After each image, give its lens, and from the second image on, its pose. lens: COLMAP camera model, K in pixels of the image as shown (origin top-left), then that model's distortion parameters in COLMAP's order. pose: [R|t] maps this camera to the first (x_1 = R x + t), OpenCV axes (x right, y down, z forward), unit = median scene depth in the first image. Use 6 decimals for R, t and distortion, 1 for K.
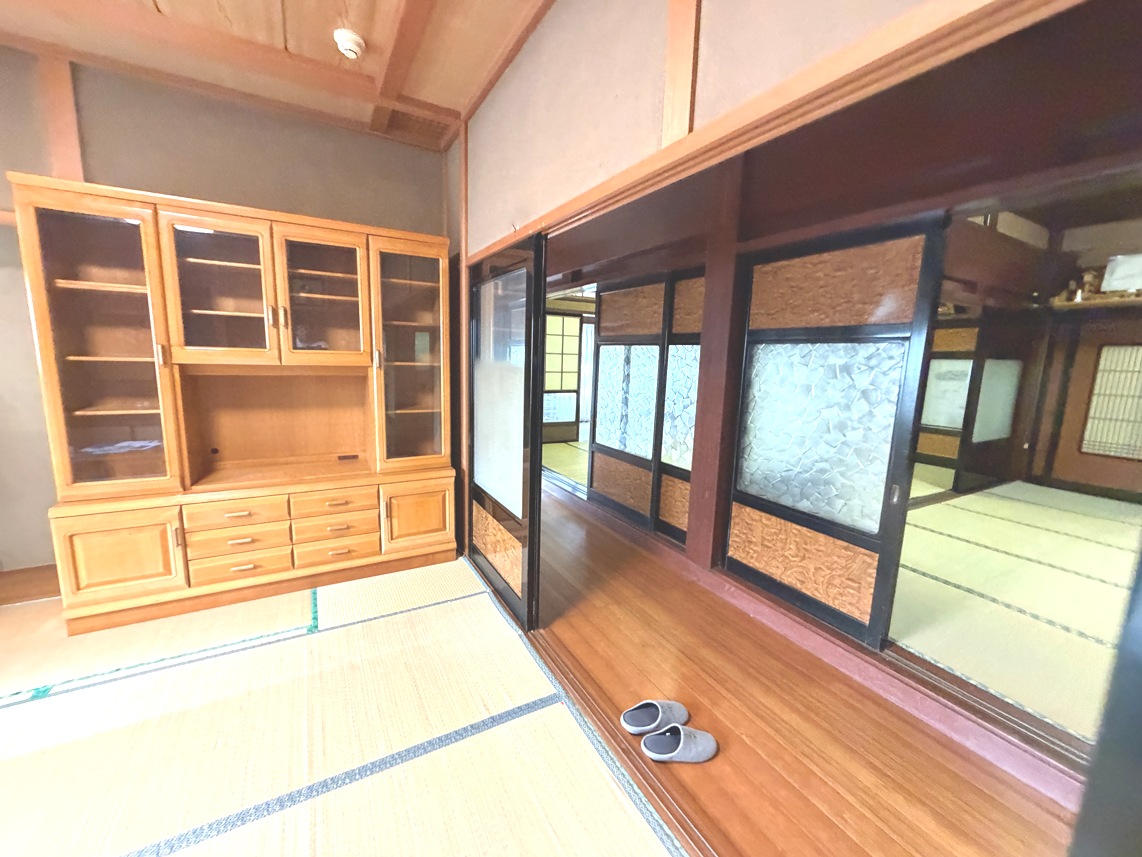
lens RADIAL K [[455.8, 0, 568.5], [0, 455.8, 426.6], [0, 0, 1]] dist [-0.000875, 0.000307]
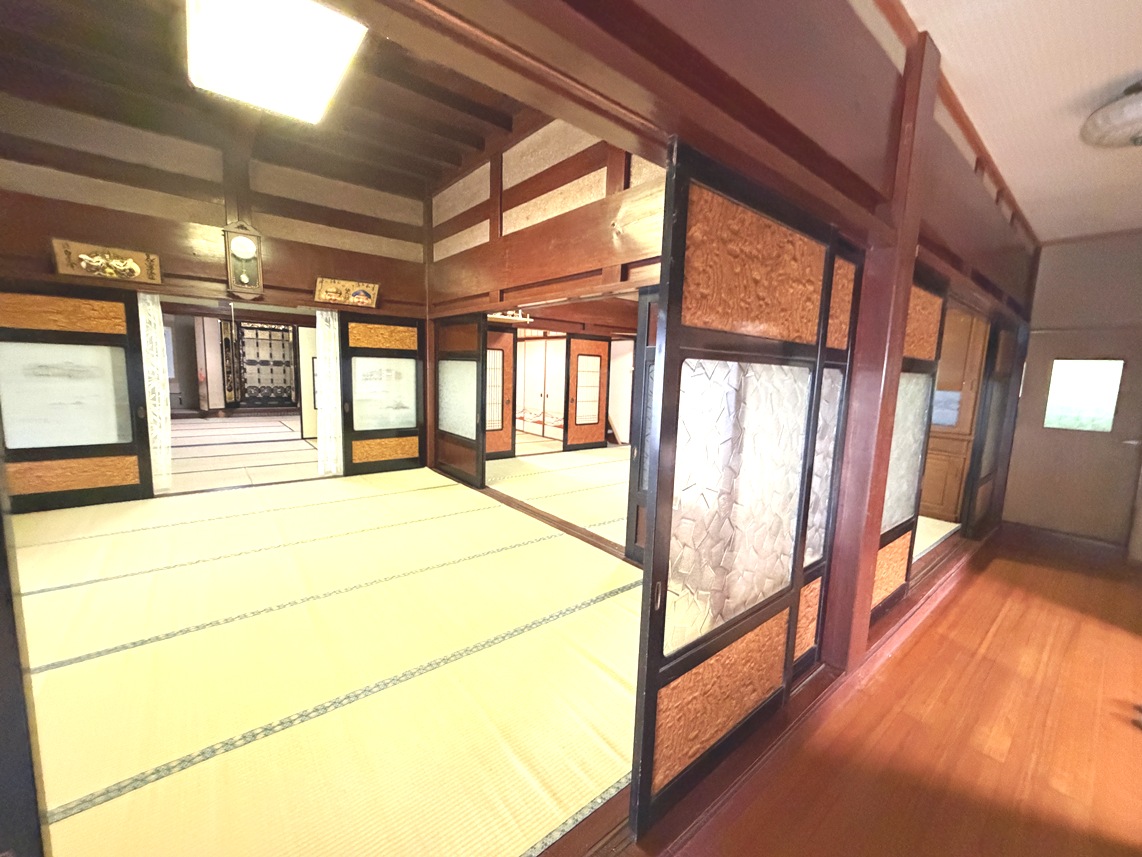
lens RADIAL K [[455.8, 0, 566.6], [0, 455.8, 428.3], [0, 0, 1]] dist [-0.000875, 0.000307]
pose [[-0.172391, -0.164785, 0.971147, -0.345850], [0.110881, 0.976395, 0.185358, -0.305379], [-0.978768, 0.139636, -0.150050, 1.757167]]
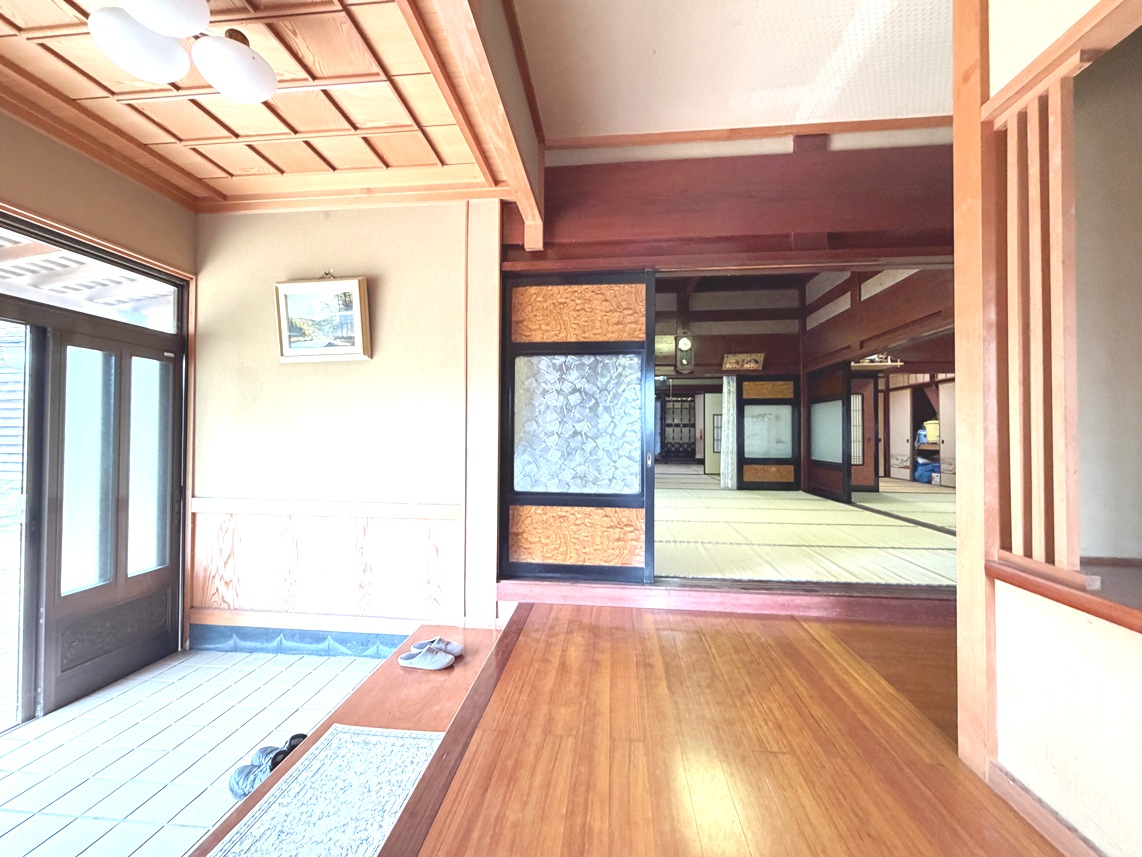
lens RADIAL K [[455.8, 0, 567.3], [0, 455.8, 428.5], [0, 0, 1]] dist [-0.000875, 0.000307]
pose [[0.571332, -0.014673, 0.820588, -1.194737], [0.138418, 0.987240, -0.078720, -0.127536], [-0.808963, 0.158559, 0.566073, 1.636322]]
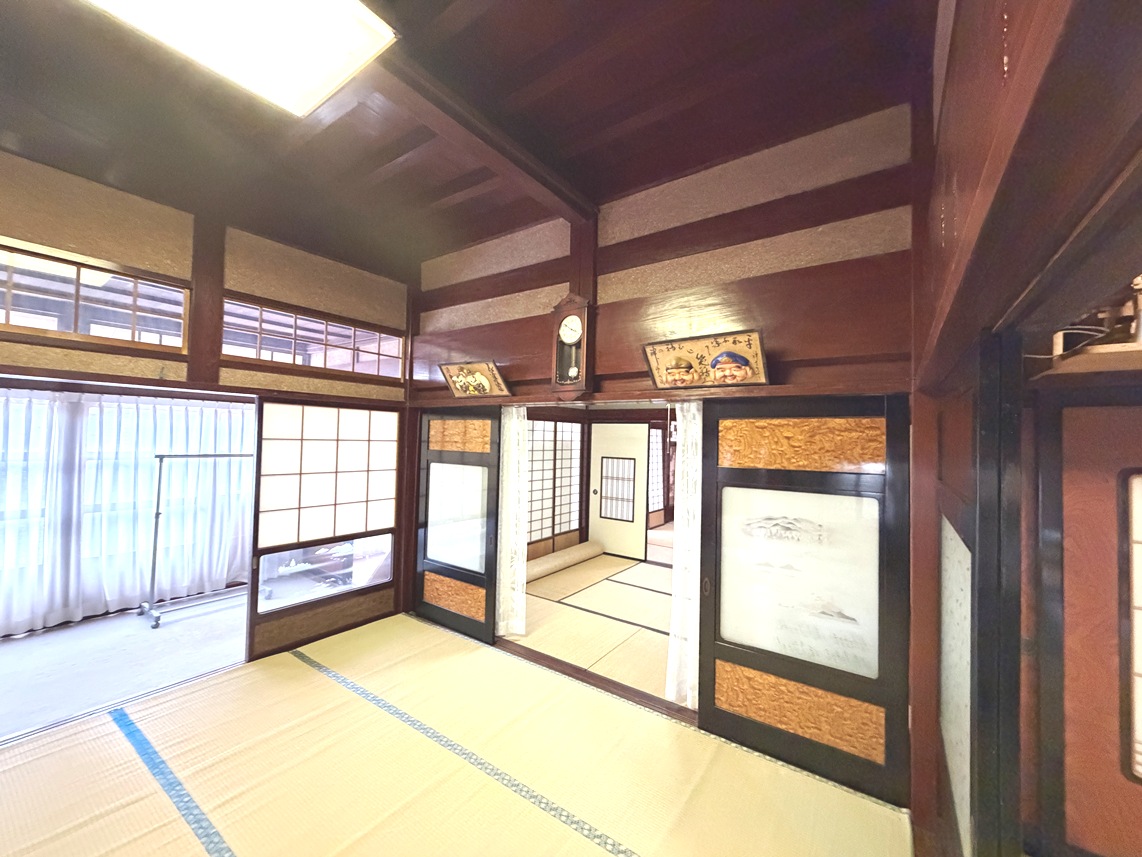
lens RADIAL K [[455.8, 0, 571.2], [0, 455.8, 428.9], [0, 0, 1]] dist [-0.000875, 0.000307]
pose [[0.901520, -0.000261, 0.432737, 1.104231], [0.070265, 0.986818, -0.145787, -0.348301], [-0.426995, 0.161836, 0.889654, 1.566441]]
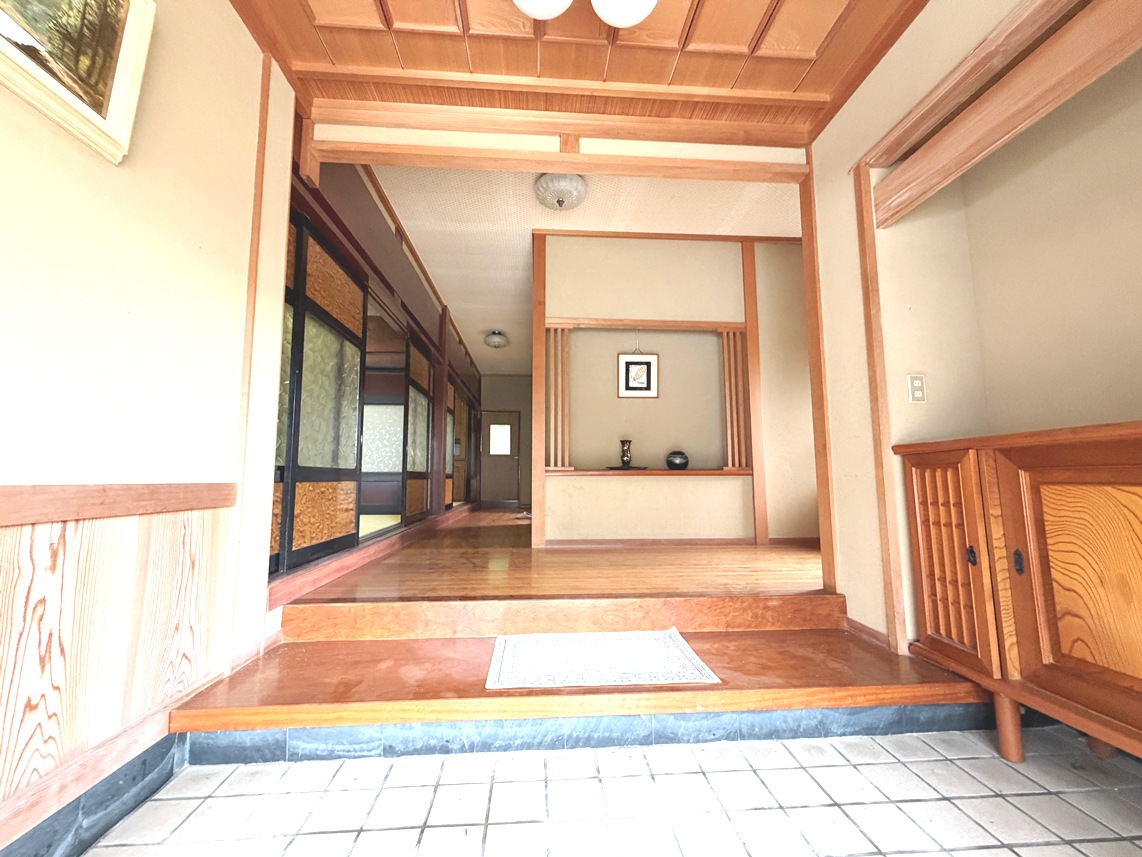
lens RADIAL K [[455.8, 0, 568.0], [0, 455.8, 428.7], [0, 0, 1]] dist [-0.000875, 0.000307]
pose [[-0.905769, 0.014282, 0.423530, -1.212139], [0.037825, 0.998168, 0.047233, -0.164902], [-0.422079, 0.058802, -0.904650, 2.922847]]
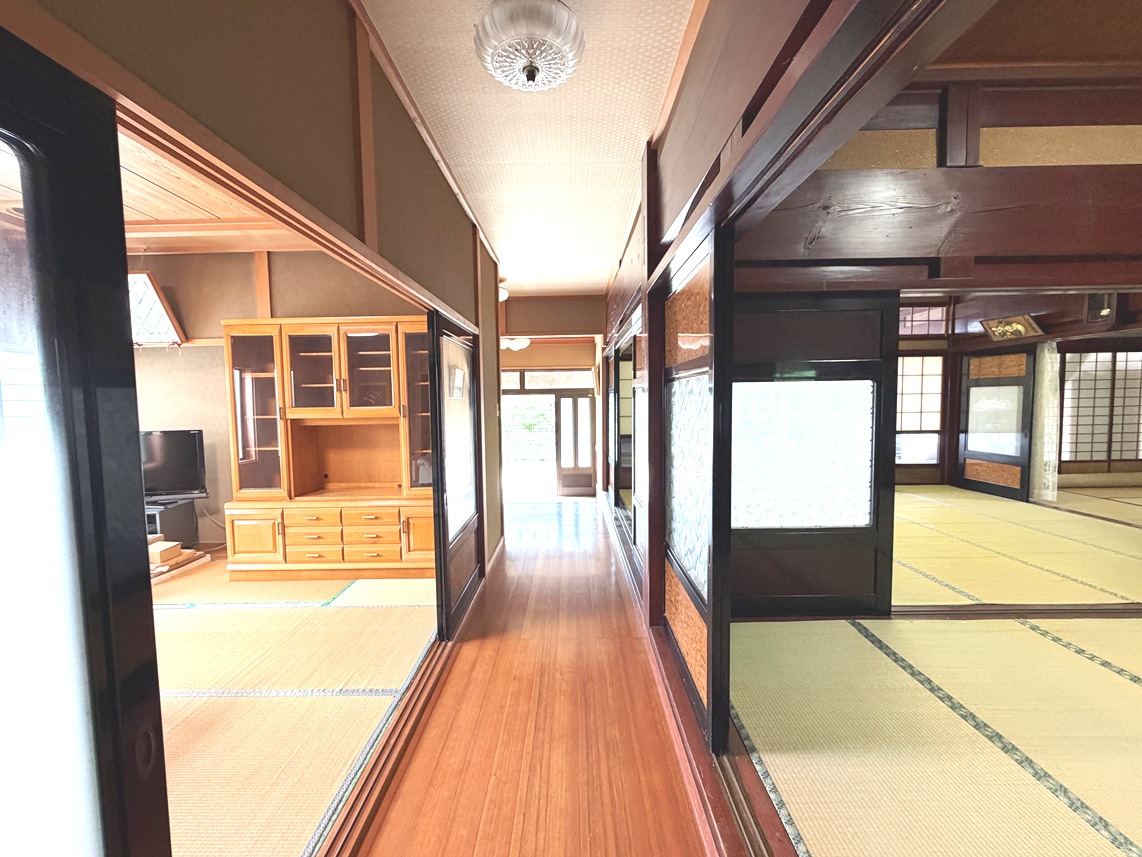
lens RADIAL K [[455.8, 0, 565.7], [0, 455.8, 426.9], [0, 0, 1]] dist [-0.000875, 0.000307]
pose [[0.865713, -0.014482, -0.500332, 0.700708], [-0.035223, 0.995341, -0.089755, 0.000174], [0.499300, 0.095325, 0.861169, 0.097186]]
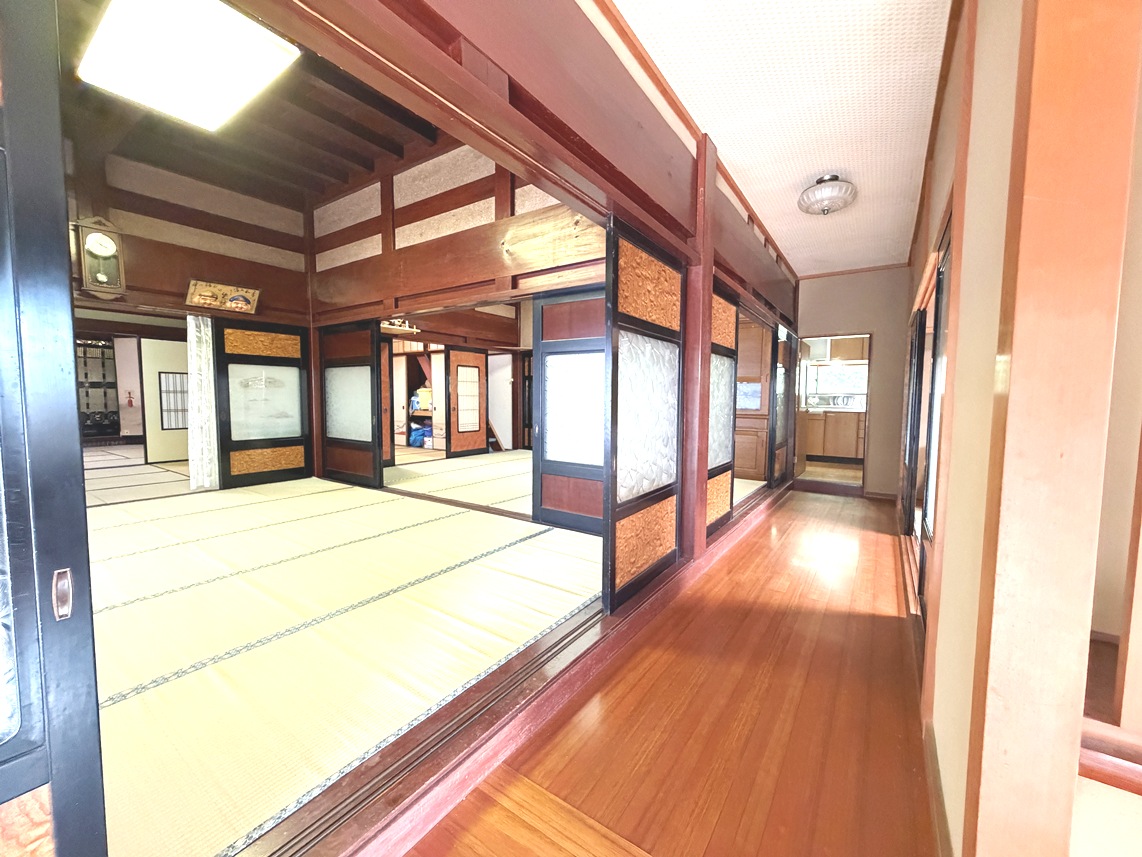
lens RADIAL K [[455.8, 0, 566.6], [0, 455.8, 428.1], [0, 0, 1]] dist [-0.000875, 0.000307]
pose [[-0.442348, -0.095501, 0.891744, -0.573813], [0.116448, 0.979781, 0.162693, -0.223852], [-0.889251, 0.175809, -0.422283, 1.927819]]
